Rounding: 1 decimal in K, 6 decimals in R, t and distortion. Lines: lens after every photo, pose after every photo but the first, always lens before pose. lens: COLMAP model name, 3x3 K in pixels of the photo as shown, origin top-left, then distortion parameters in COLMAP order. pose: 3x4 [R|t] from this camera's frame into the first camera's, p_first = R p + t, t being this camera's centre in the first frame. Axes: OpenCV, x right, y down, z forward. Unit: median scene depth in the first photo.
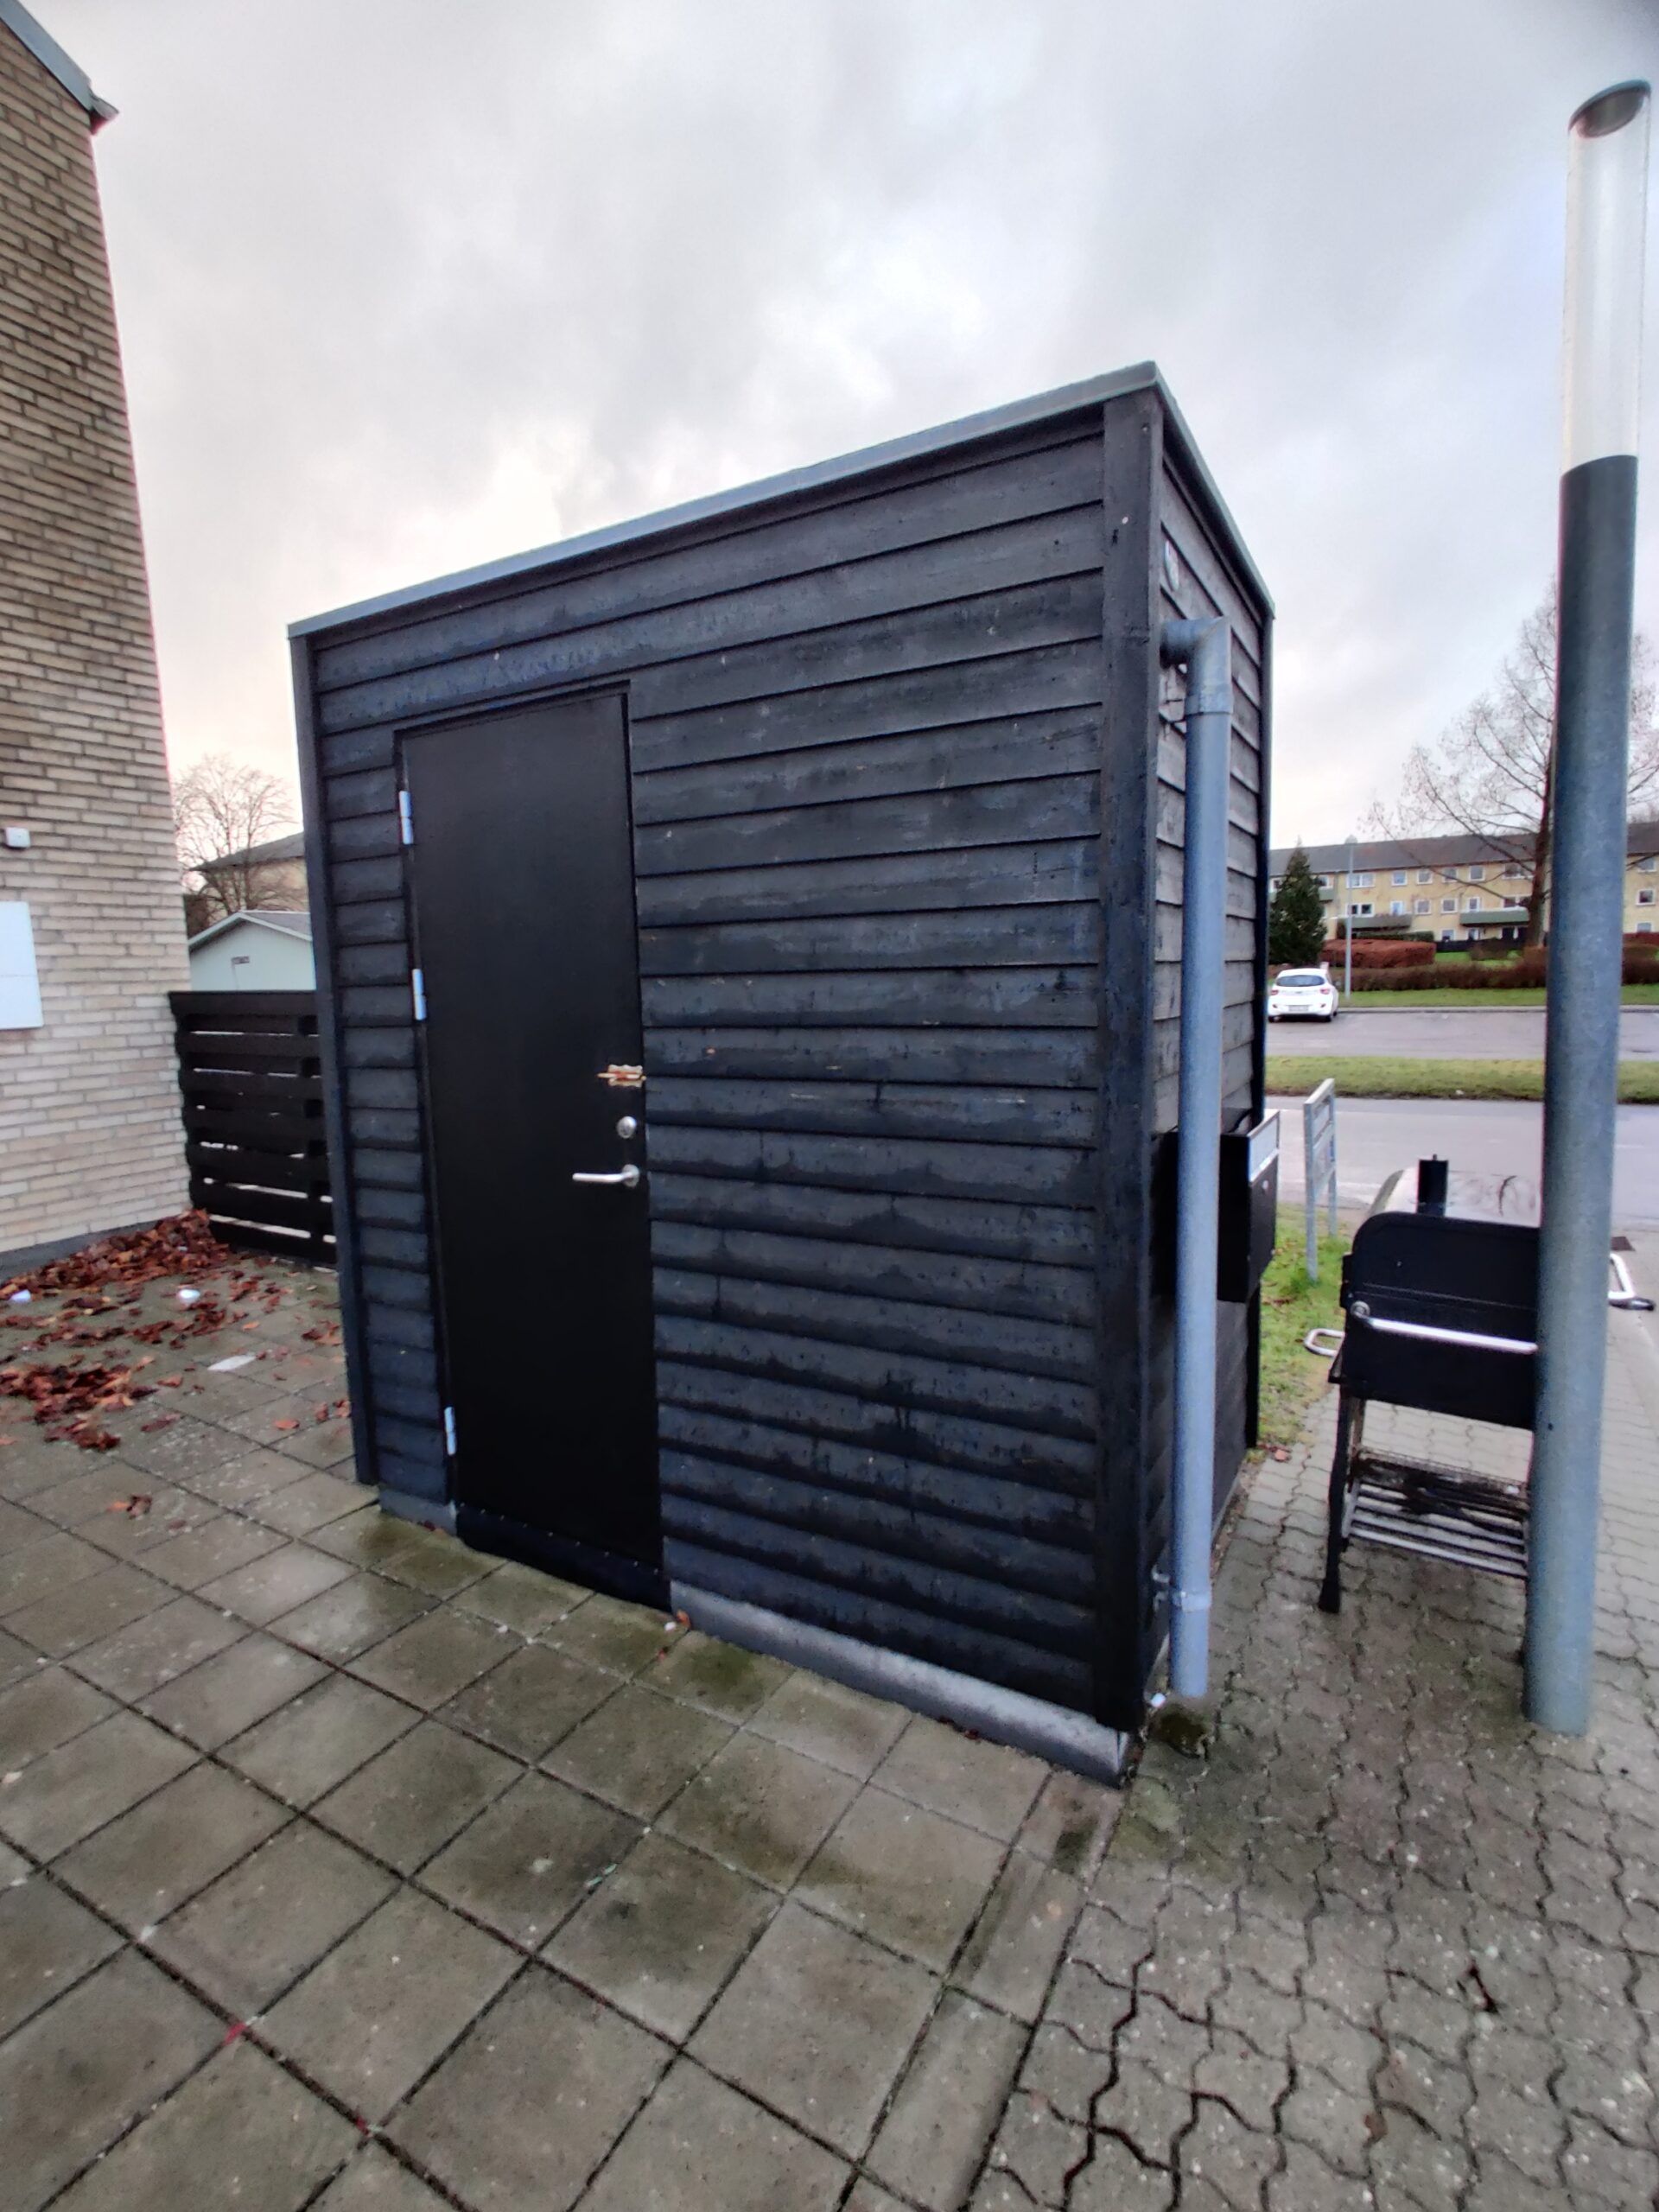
lens RADIAL K [[1061.0, 0, 823.8], [0, 1061.0, 1095.6], [0, 0, 1]] dist [0.001833, 0.001687]
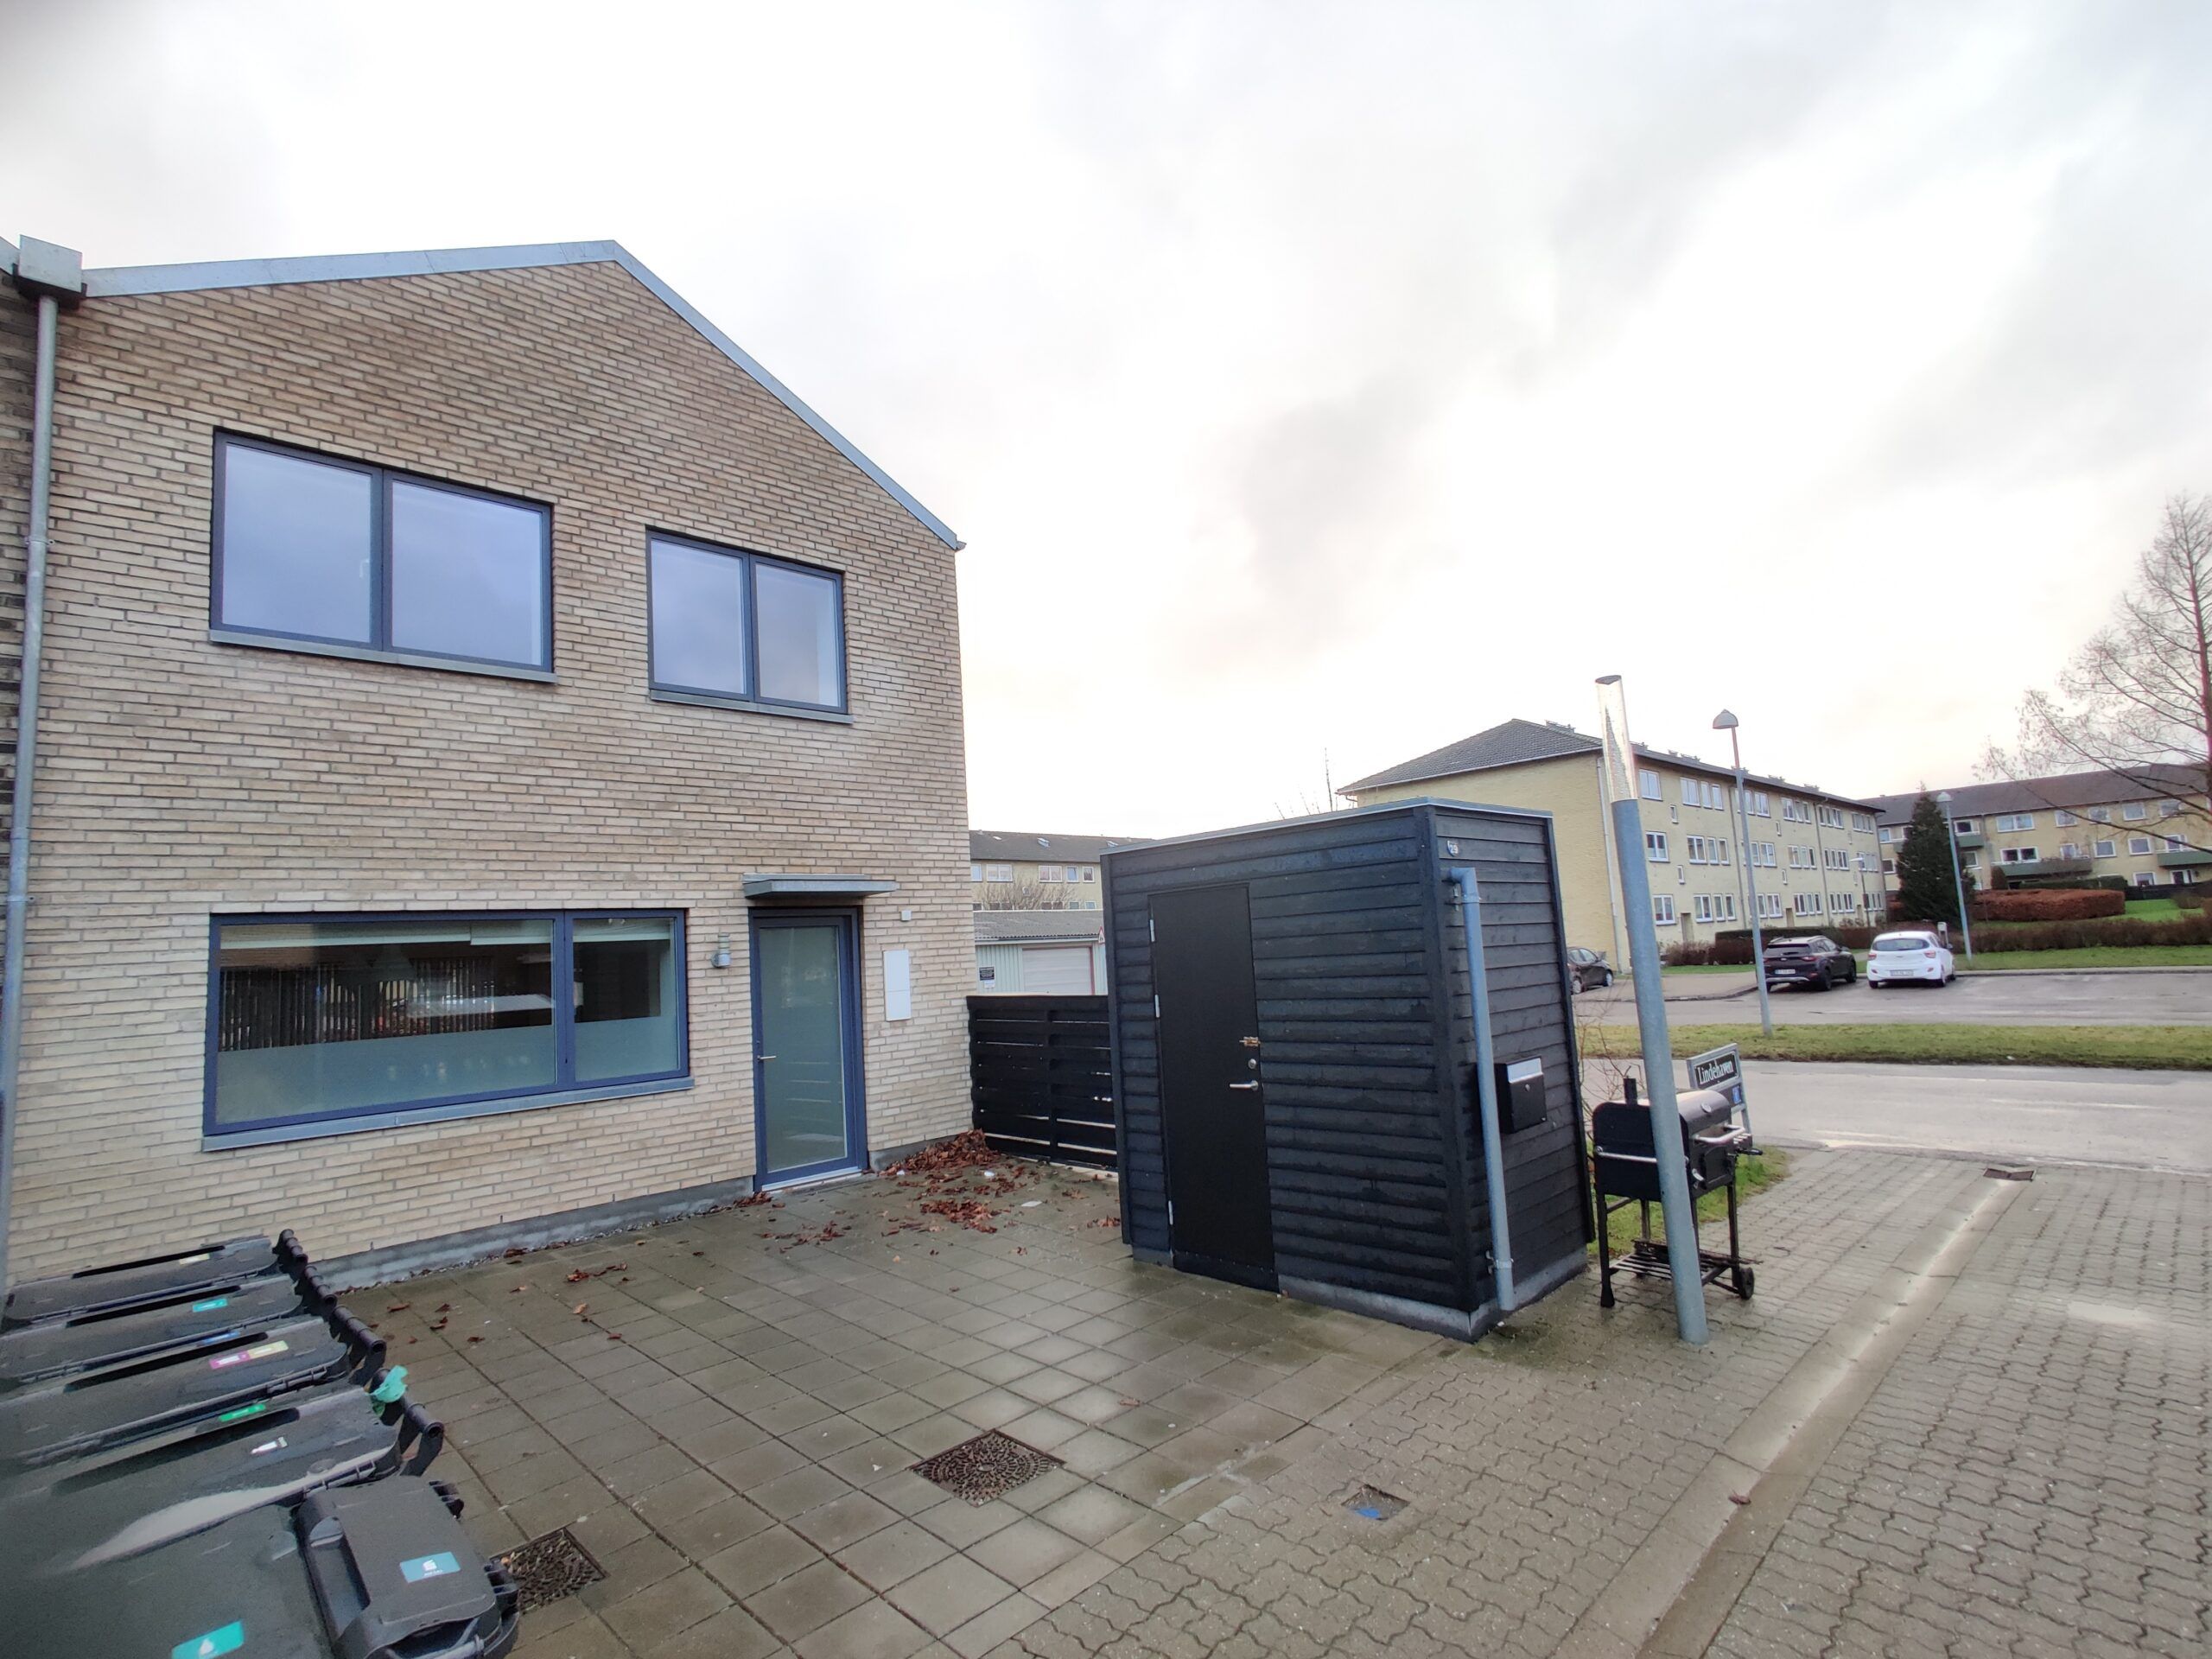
lens RADIAL K [[1061.0, 0, 1095.9], [0, 1061.0, 839.1], [0, 0, 1]] dist [0.001833, 0.001687]
pose [[0.959974, -0.059357, -0.273727, 0.151413], [-0.000177, 0.977158, -0.212513, 0.042343], [0.280089, 0.204055, 0.938036, -1.380048]]
